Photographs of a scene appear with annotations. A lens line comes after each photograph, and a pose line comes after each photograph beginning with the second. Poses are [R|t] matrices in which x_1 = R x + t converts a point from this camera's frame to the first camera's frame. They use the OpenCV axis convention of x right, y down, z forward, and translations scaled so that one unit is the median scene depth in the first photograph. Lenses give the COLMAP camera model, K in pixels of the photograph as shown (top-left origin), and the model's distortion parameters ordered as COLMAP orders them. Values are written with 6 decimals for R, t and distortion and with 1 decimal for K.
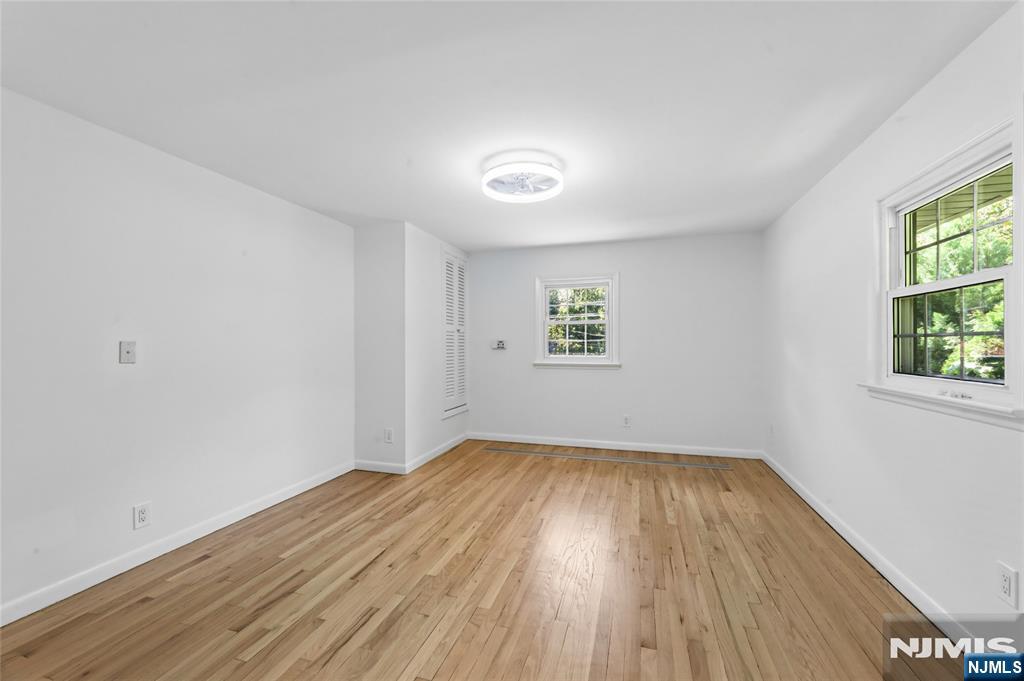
lens RADIAL K [[418.2, 0, 535.8], [0, 418.2, 344.1], [0, 0, 1]] dist [-0.000755, -0.000099]
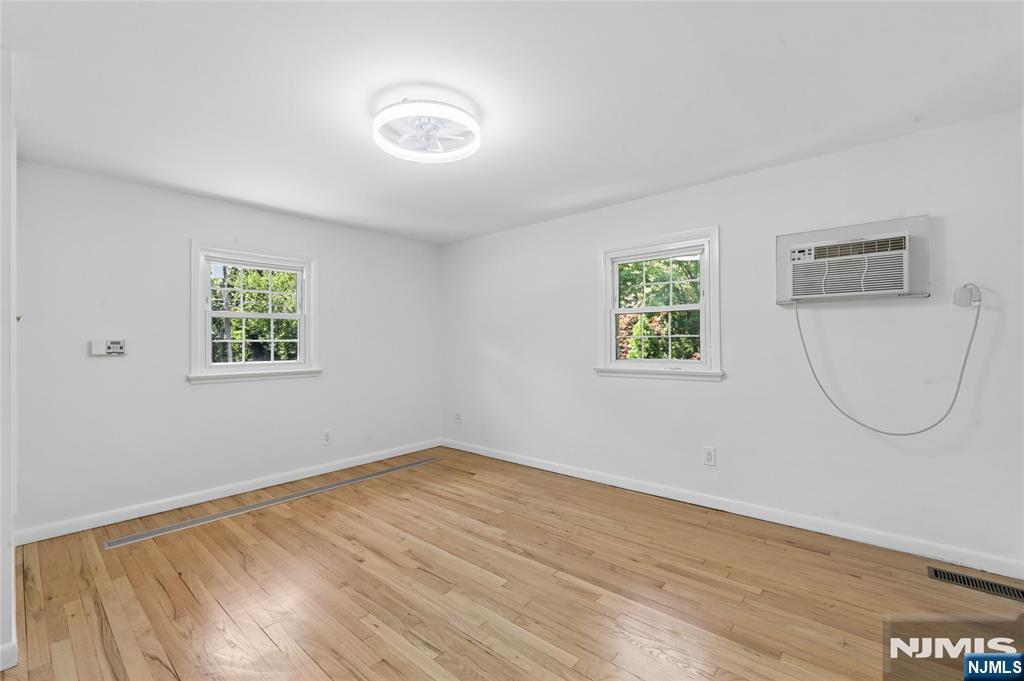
lens RADIAL K [[419.6, 0, 512.0], [0, 419.6, 340.5], [0, 0, 1]] dist [0.000955, 0.000023]
pose [[0.441912, 0.001748, 0.897057, -0.556974], [0.011704, 0.999902, -0.007714, 0.002328], [-0.896982, 0.013908, 0.441848, 0.449152]]
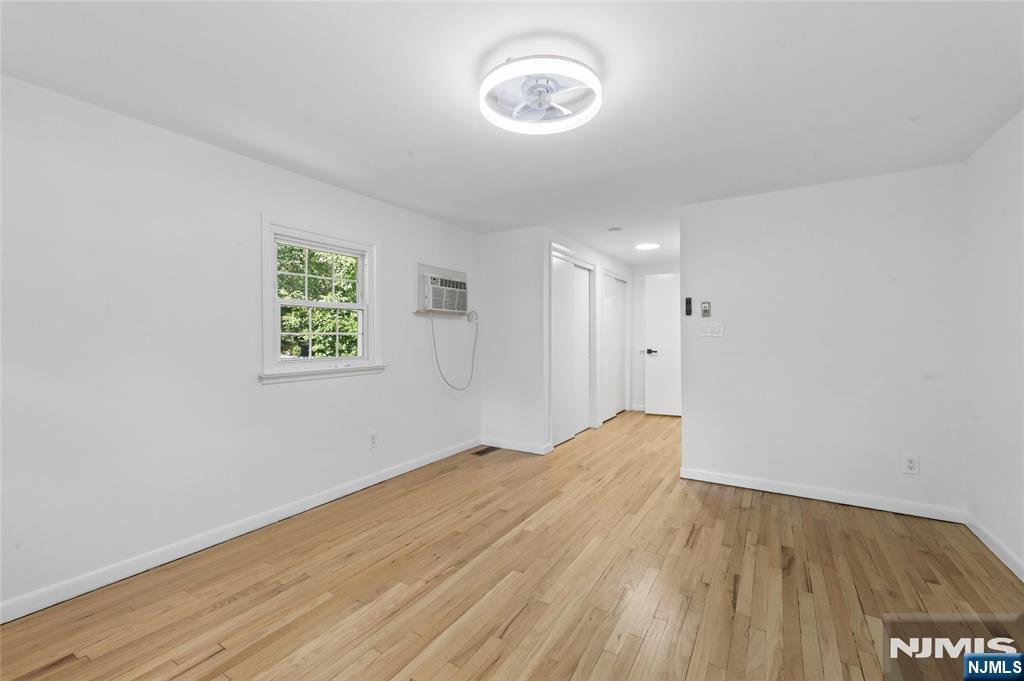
lens RADIAL K [[420.5, 0, 508.1], [0, 420.5, 329.8], [0, 0, 1]] dist [-0.000412, -0.000284]
pose [[-0.947960, 0.011613, 0.318178, -0.169636], [0.007832, 0.999883, -0.013163, -0.003000], [-0.318294, -0.009986, -0.947940, 1.424200]]
